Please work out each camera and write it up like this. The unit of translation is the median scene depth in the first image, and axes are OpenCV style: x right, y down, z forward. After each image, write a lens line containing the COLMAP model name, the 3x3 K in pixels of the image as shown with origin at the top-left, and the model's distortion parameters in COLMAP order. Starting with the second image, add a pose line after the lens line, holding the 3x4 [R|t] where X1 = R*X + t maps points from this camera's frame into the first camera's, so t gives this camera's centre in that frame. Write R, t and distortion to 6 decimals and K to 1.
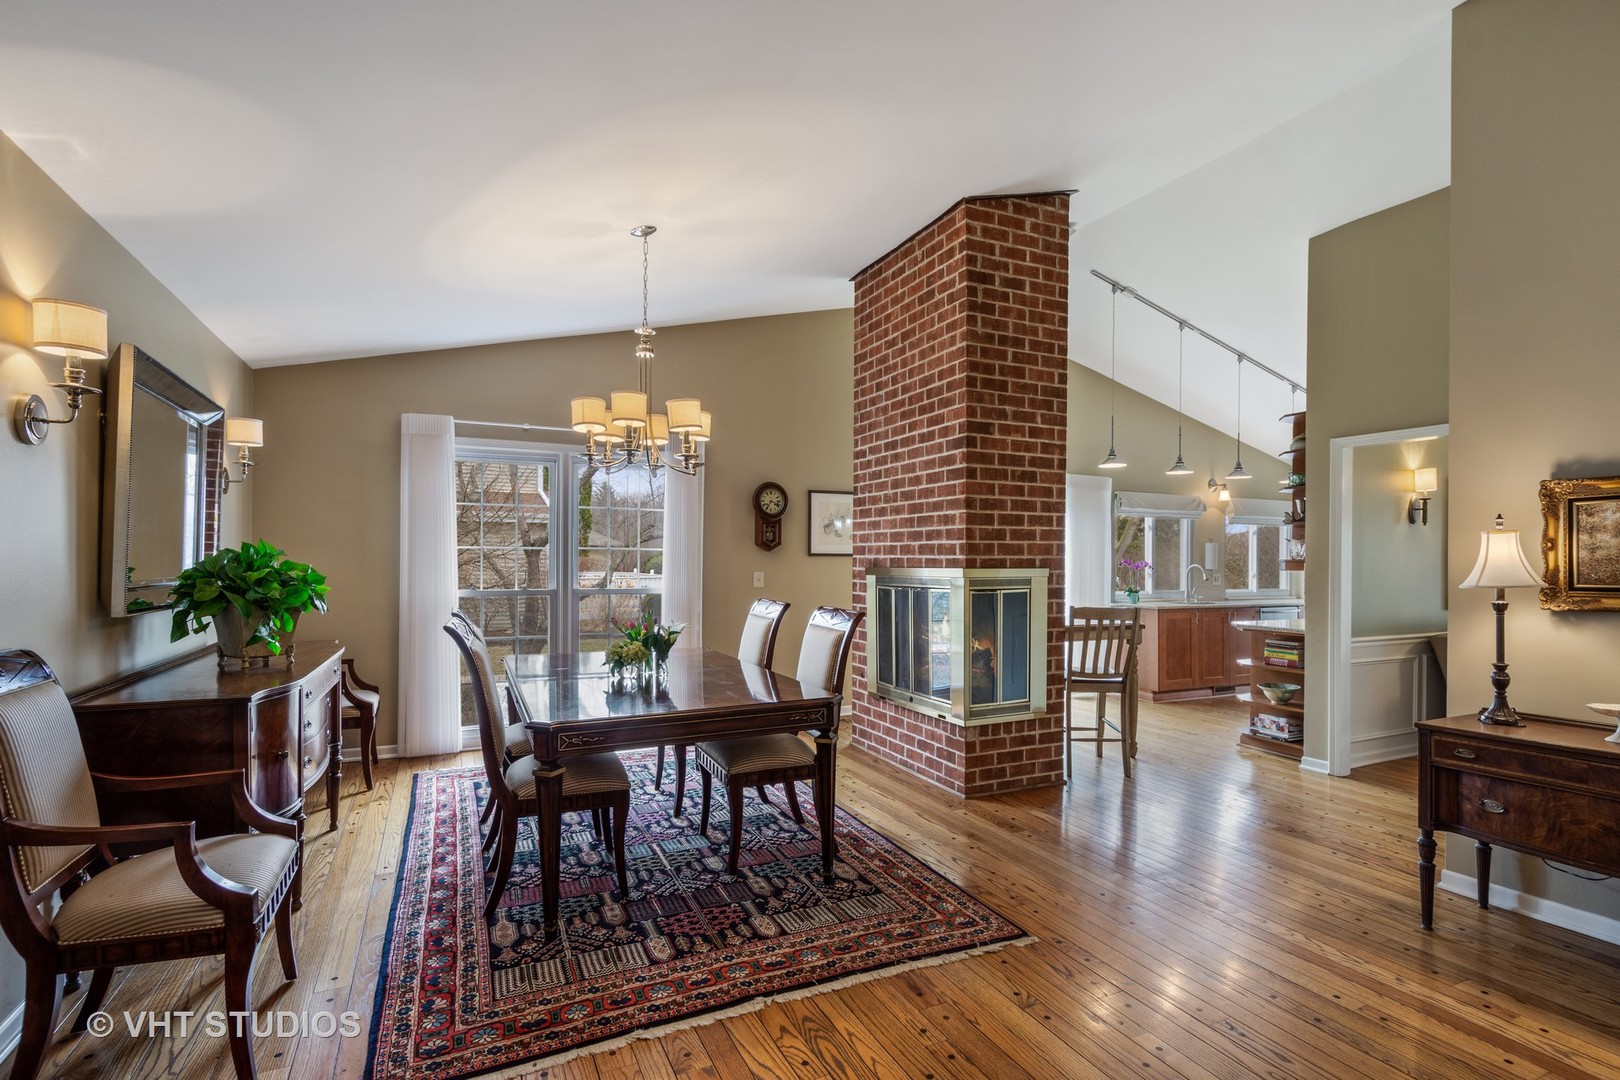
lens RADIAL K [[760.8, 0, 810.3], [0, 760.8, 558.0], [0, 0, 1]] dist [-0.002486, -0.000244]
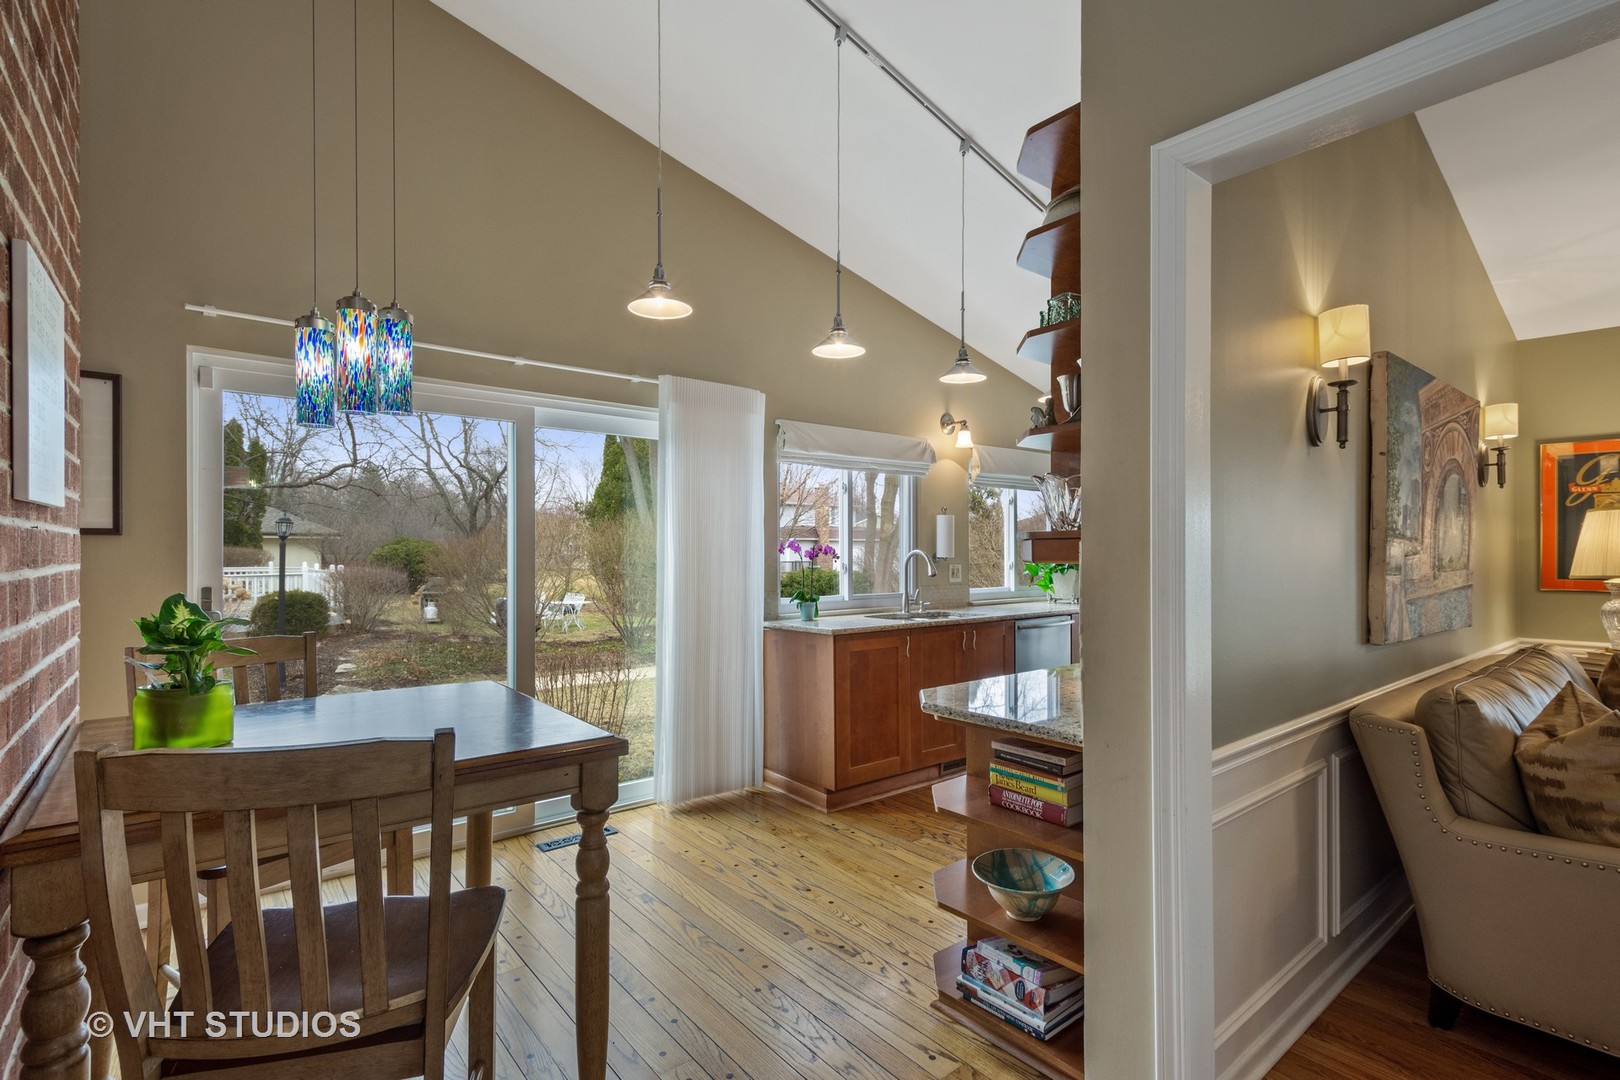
lens RADIAL K [[761.0, 0, 810.0], [0, 761.0, 540.0], [0, 0, 1]] dist [0.003425, 0.000170]
pose [[0.971852, -0.004215, 0.235556, 0.423325], [0.006236, 0.999950, -0.007837, 0.007586], [-0.235512, 0.009085, 0.971829, 0.652580]]
